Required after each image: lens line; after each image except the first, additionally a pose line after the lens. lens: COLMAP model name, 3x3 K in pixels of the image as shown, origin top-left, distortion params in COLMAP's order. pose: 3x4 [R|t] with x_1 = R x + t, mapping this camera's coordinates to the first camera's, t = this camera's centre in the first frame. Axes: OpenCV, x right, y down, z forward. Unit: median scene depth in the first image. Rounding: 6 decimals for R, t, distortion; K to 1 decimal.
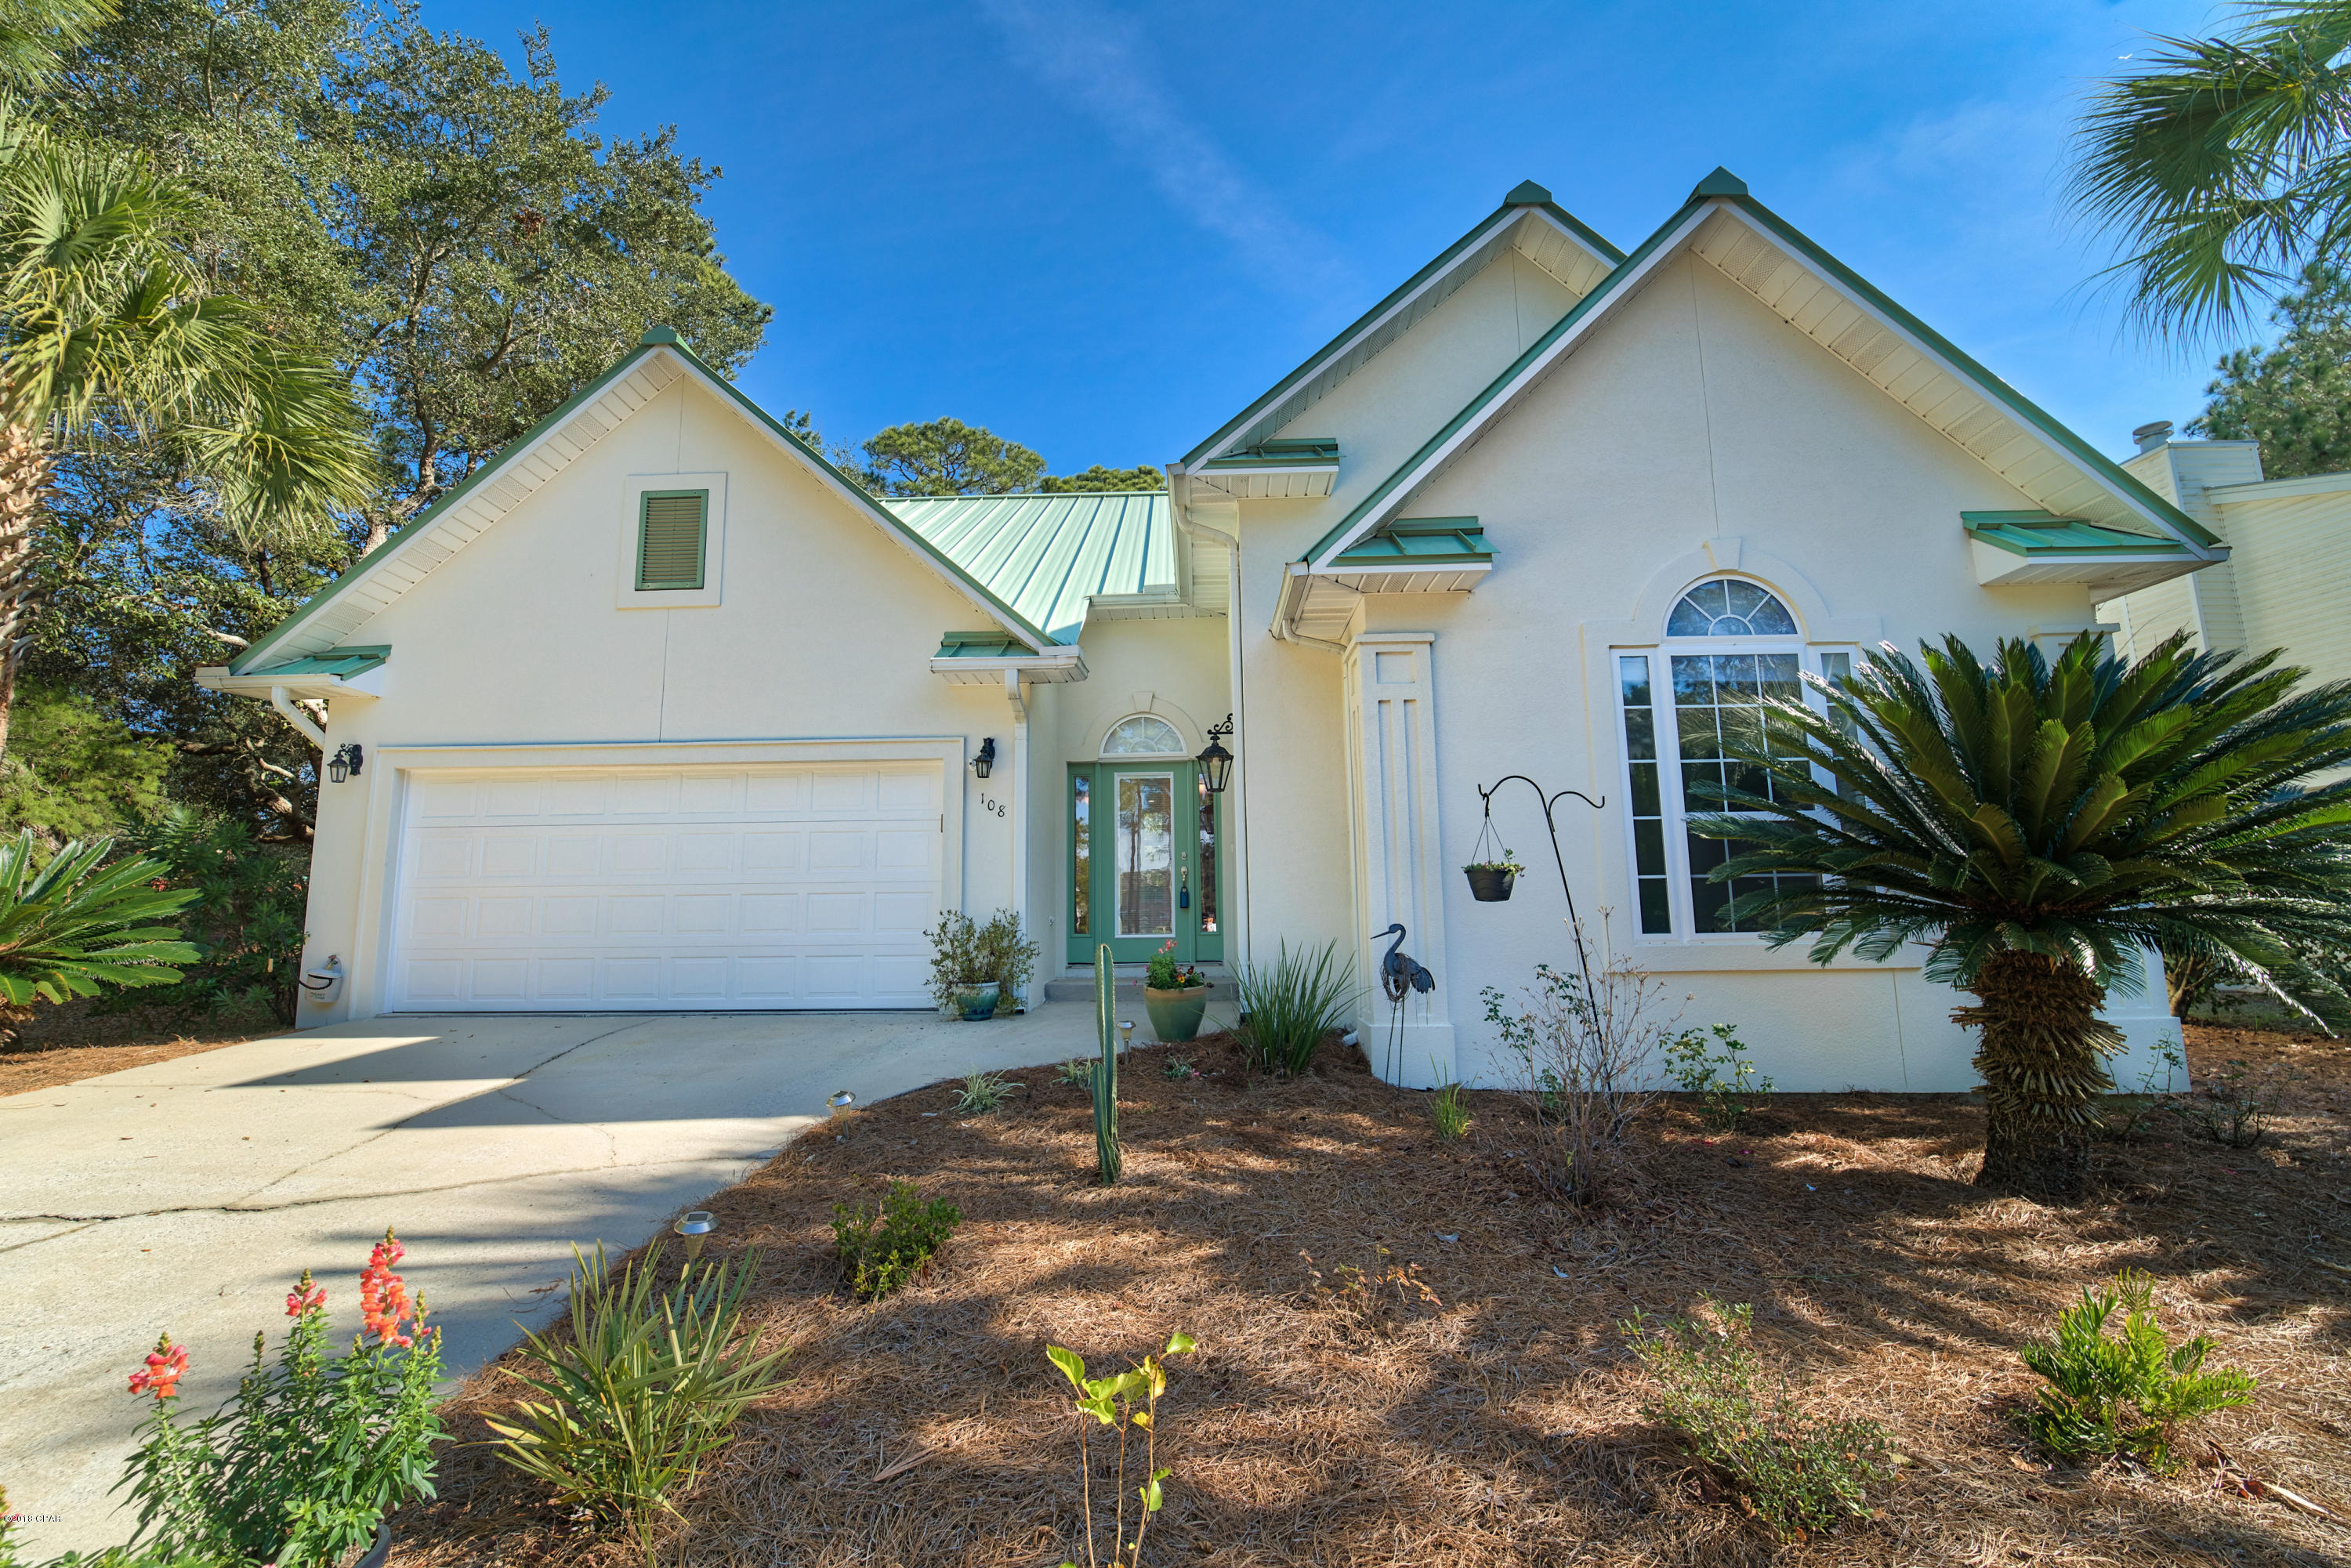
lens RADIAL K [[947.5, 0, 1164.1], [0, 947.5, 784.1], [0, 0, 1]] dist [-0.012900, -0.000458]
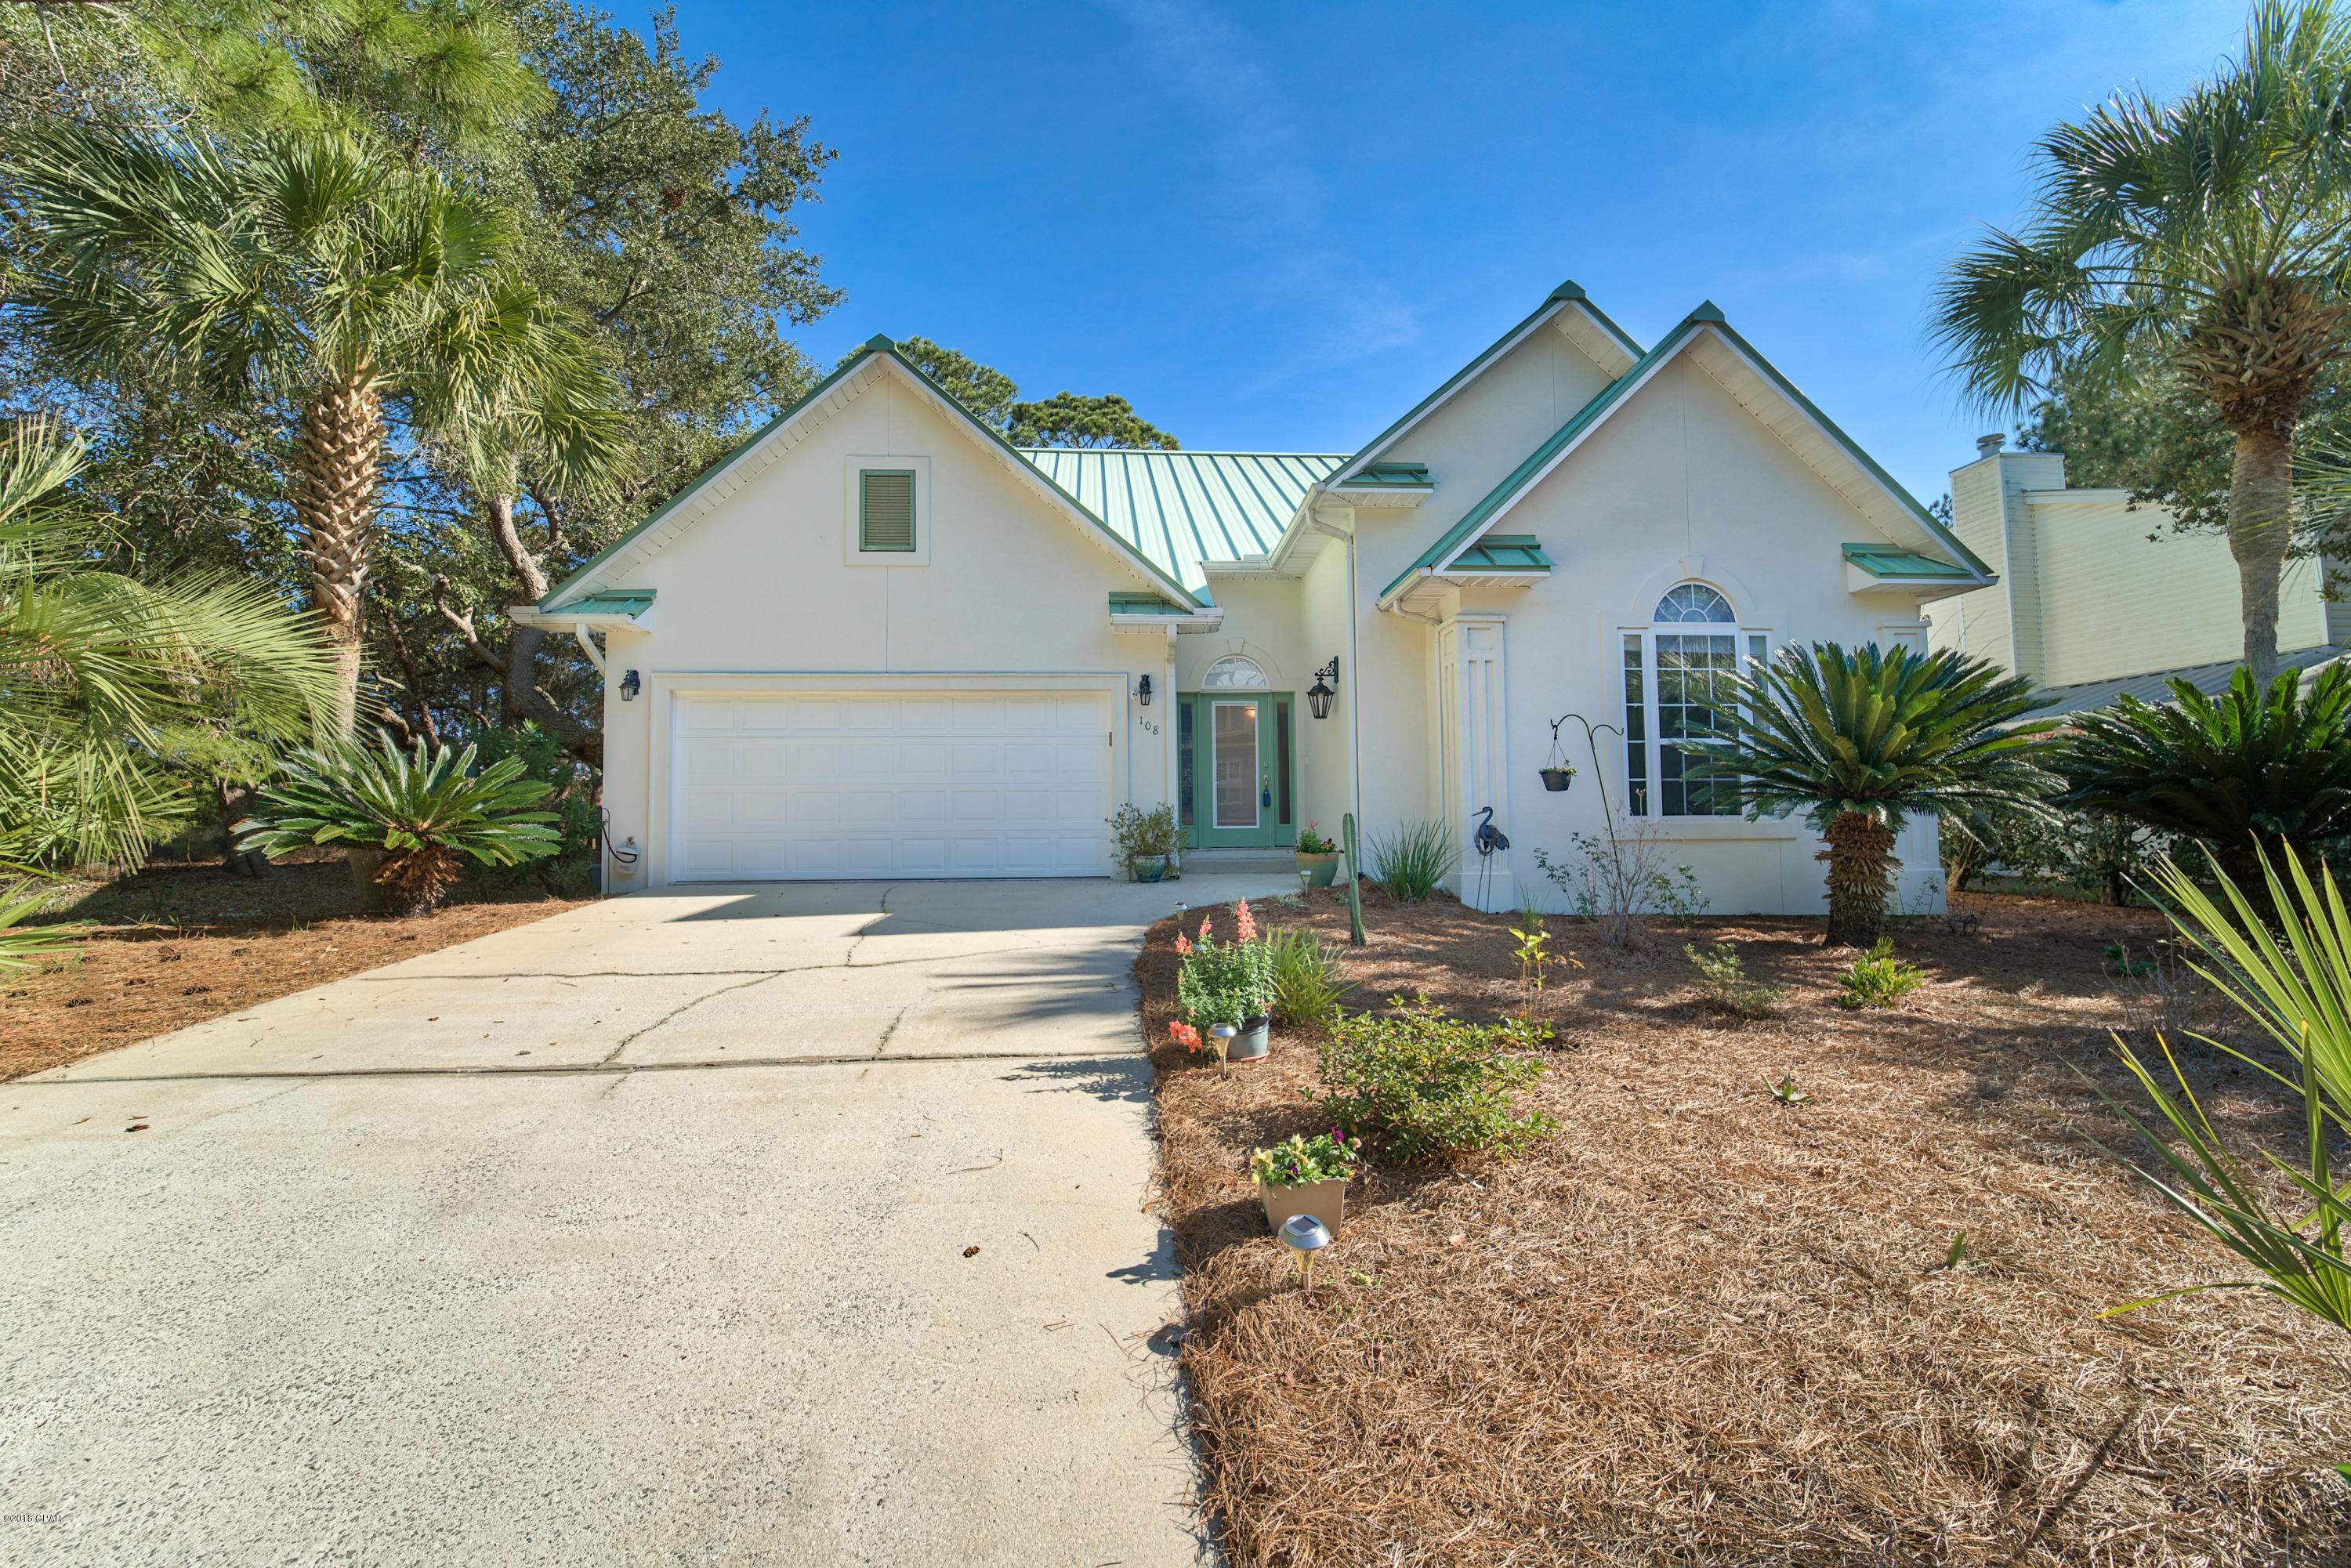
lens RADIAL K [[947.5, 0, 1164.1], [0, 947.5, 784.1], [0, 0, 1]] dist [-0.012900, -0.000458]
pose [[0.995484, 0.007817, 0.094607, -0.365884], [-0.015989, 0.996173, 0.085933, -0.013862], [-0.093573, -0.087058, 0.991799, -0.421849]]
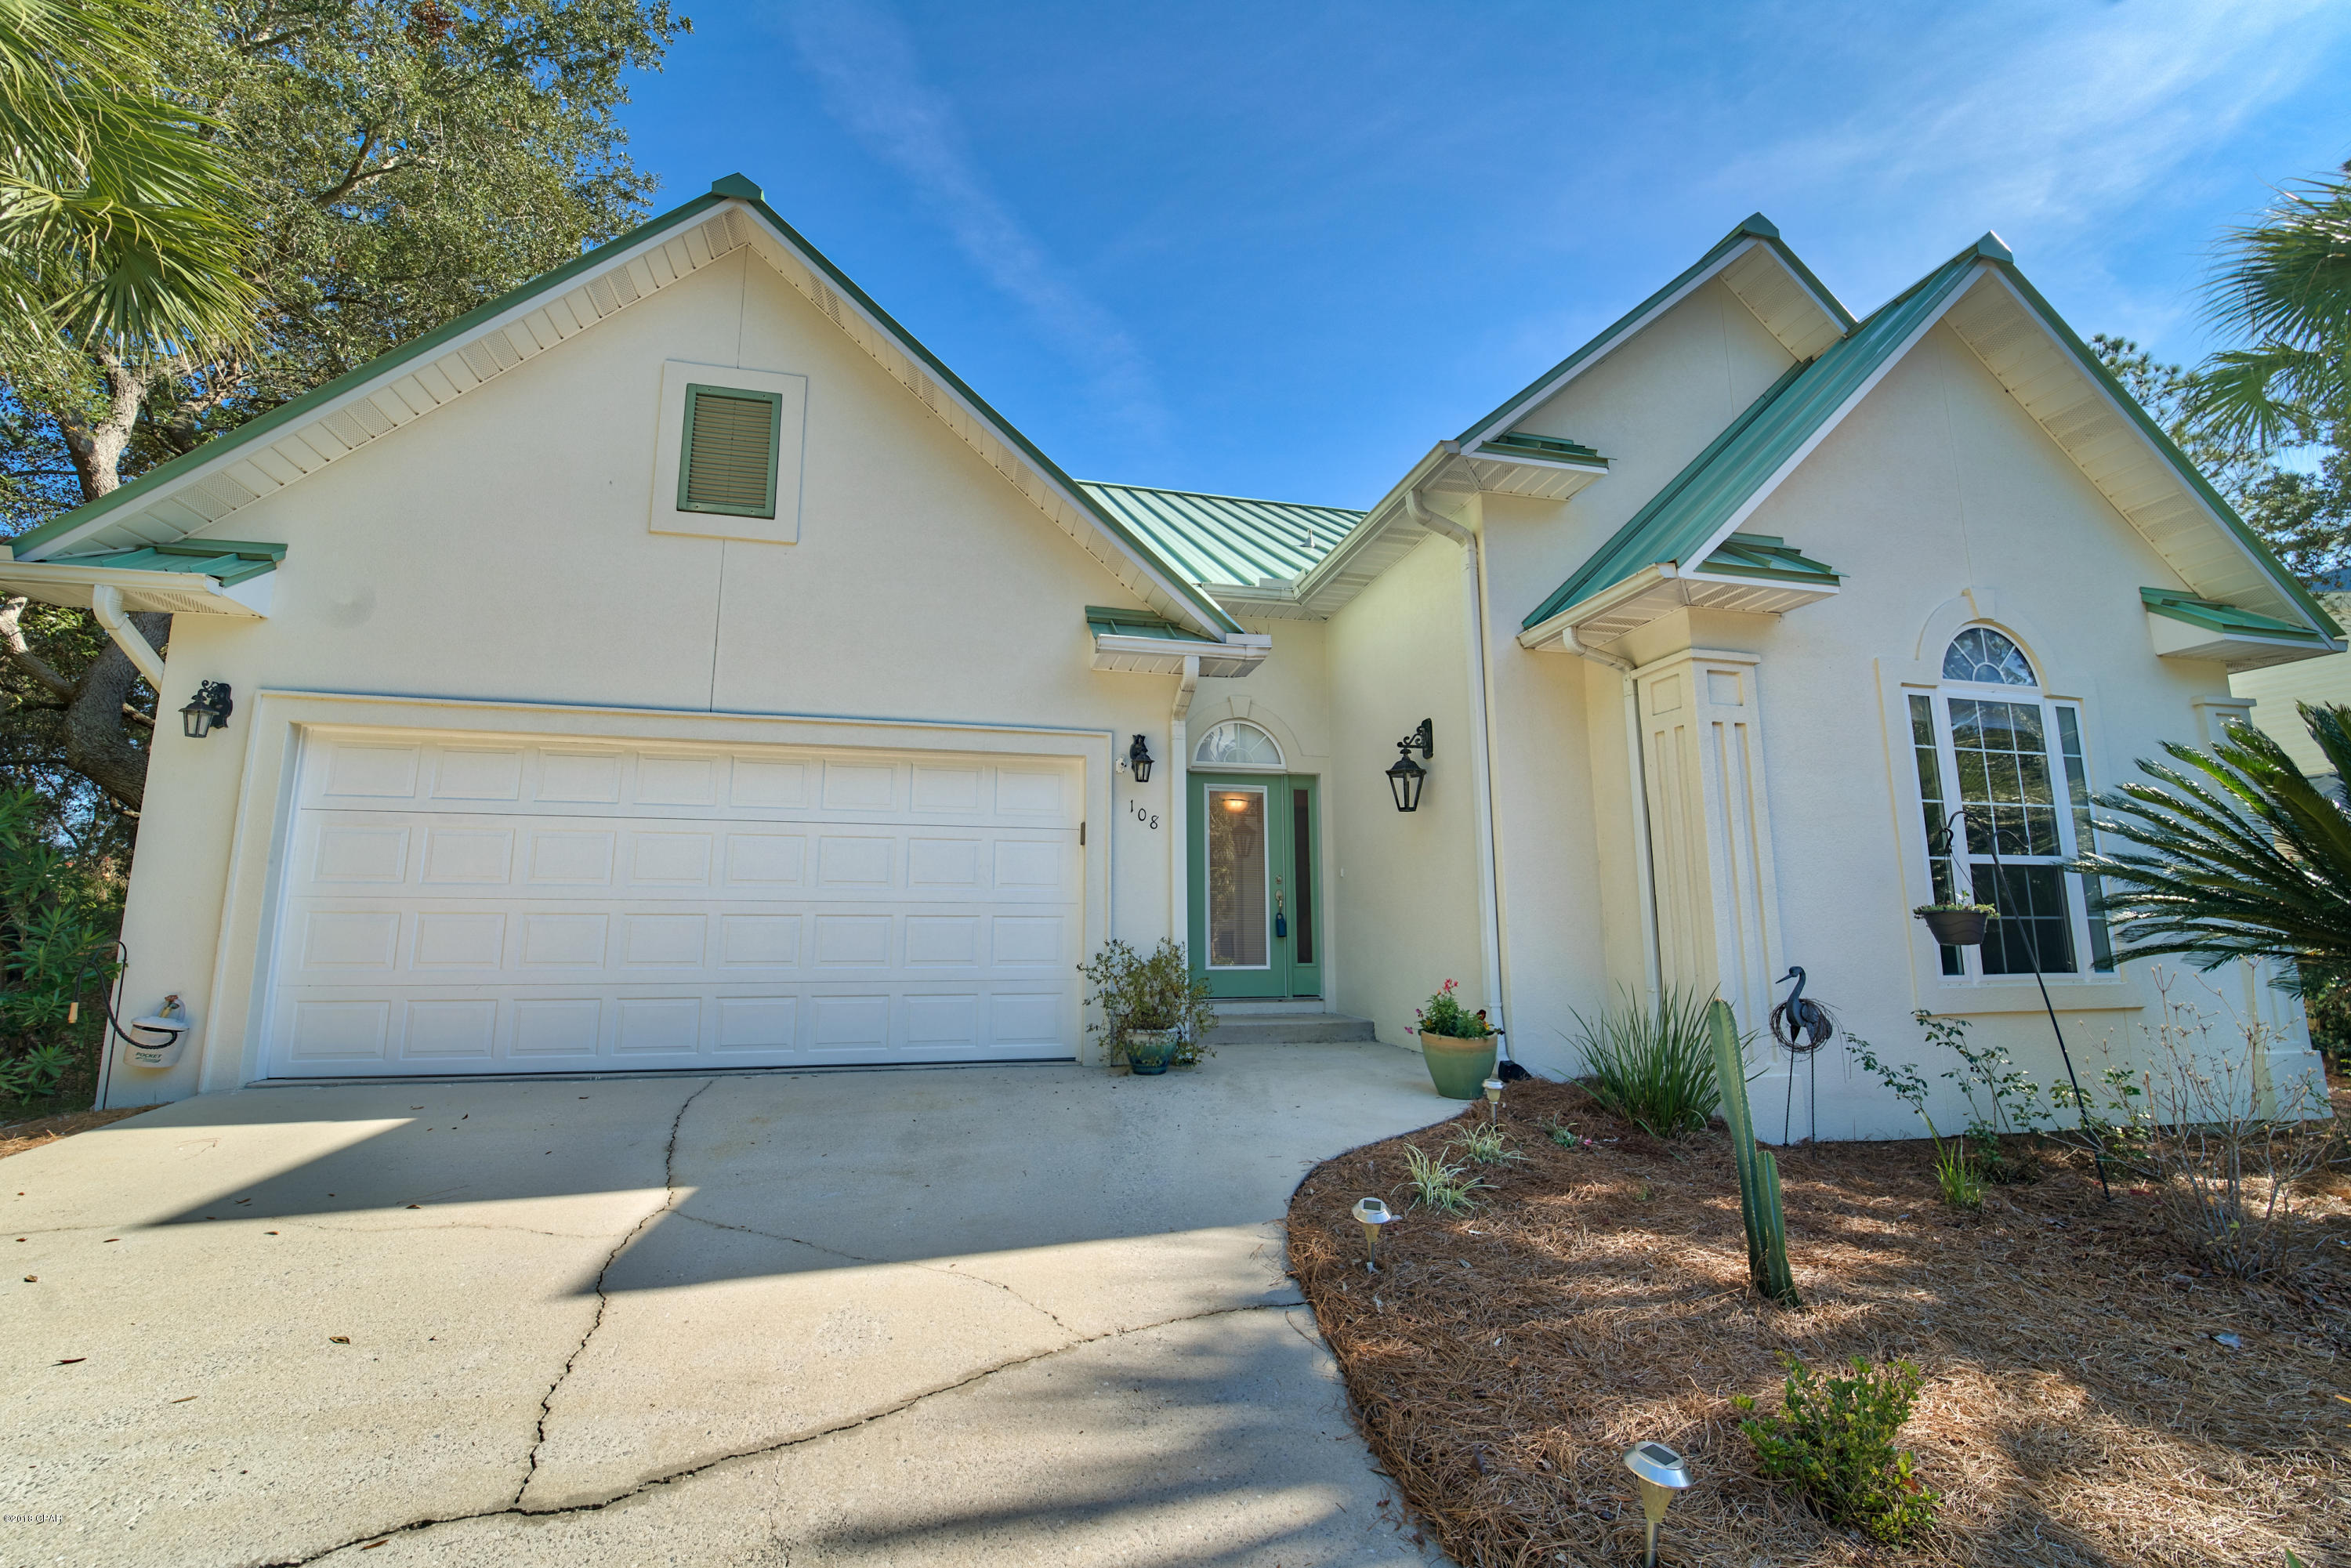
lens RADIAL K [[947.5, 0, 1164.1], [0, 947.5, 784.1], [0, 0, 1]] dist [-0.012900, -0.000458]
pose [[0.965812, 0.052605, 0.253849, -0.487244], [-0.047610, 0.998533, -0.025783, 0.020534], [-0.254833, 0.012815, 0.966900, 0.227789]]
